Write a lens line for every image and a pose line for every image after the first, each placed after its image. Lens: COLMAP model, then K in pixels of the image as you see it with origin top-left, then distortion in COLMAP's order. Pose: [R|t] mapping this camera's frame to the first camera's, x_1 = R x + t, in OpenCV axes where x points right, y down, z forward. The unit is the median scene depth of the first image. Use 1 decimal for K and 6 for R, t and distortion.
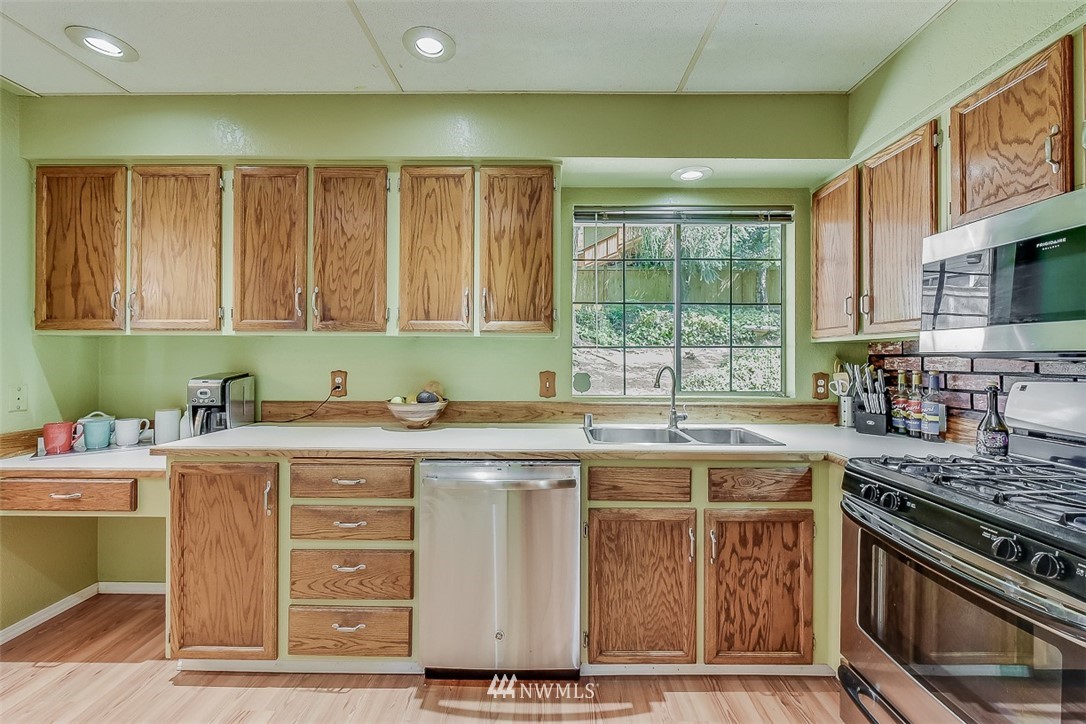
lens RADIAL K [[442.6, 0, 544.7], [0, 442.6, 356.2], [0, 0, 1]] dist [-0.004600, 0.000431]
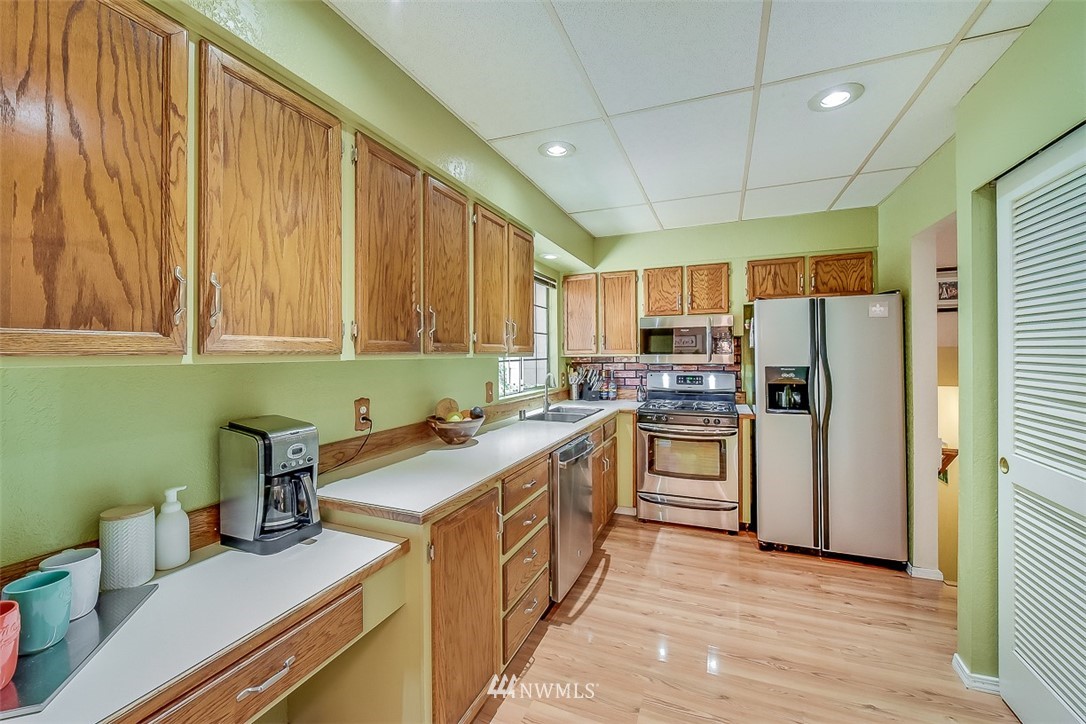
lens RADIAL K [[442.6, 0, 553.7], [0, 442.6, 352.7], [0, 0, 1]] dist [-0.004600, 0.000431]
pose [[0.353411, -0.005549, 0.935452, -1.277881], [0.005175, 0.999979, 0.003976, -0.061532], [-0.935454, 0.003436, 0.353432, 0.432343]]
